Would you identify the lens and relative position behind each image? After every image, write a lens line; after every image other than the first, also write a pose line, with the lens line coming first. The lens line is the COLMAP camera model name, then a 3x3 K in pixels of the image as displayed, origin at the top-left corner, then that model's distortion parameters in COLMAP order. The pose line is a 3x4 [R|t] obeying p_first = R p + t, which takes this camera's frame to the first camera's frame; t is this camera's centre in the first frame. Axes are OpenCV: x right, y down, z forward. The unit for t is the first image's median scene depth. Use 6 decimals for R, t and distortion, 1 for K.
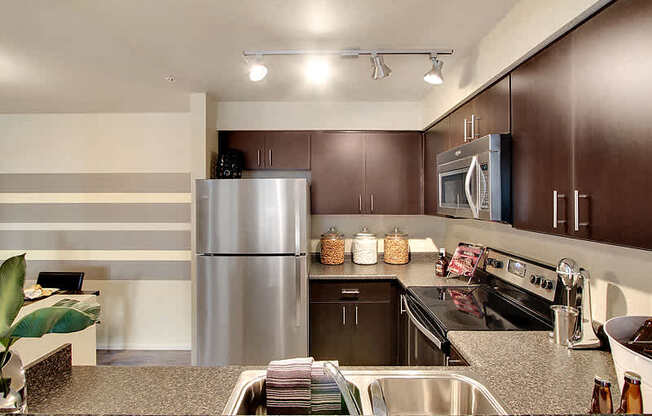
lens RADIAL K [[393.4, 0, 326.0], [0, 393.4, 208.0], [0, 0, 1]] dist [-0.001863, -0.000460]
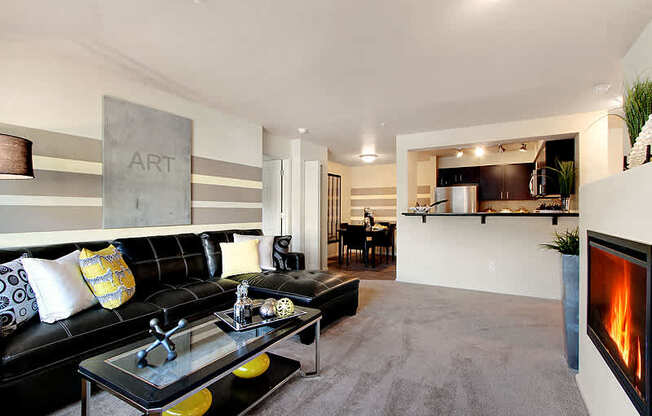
lens RADIAL K [[302.1, 0, 324.8], [0, 302.1, 213.2], [0, 0, 1]] dist [-0.018418, -0.000343]
pose [[0.869761, 0.007371, -0.493418, 0.057658], [-0.016786, 0.999752, -0.014655, 0.149022], [0.493188, 0.021029, 0.869669, -1.162067]]
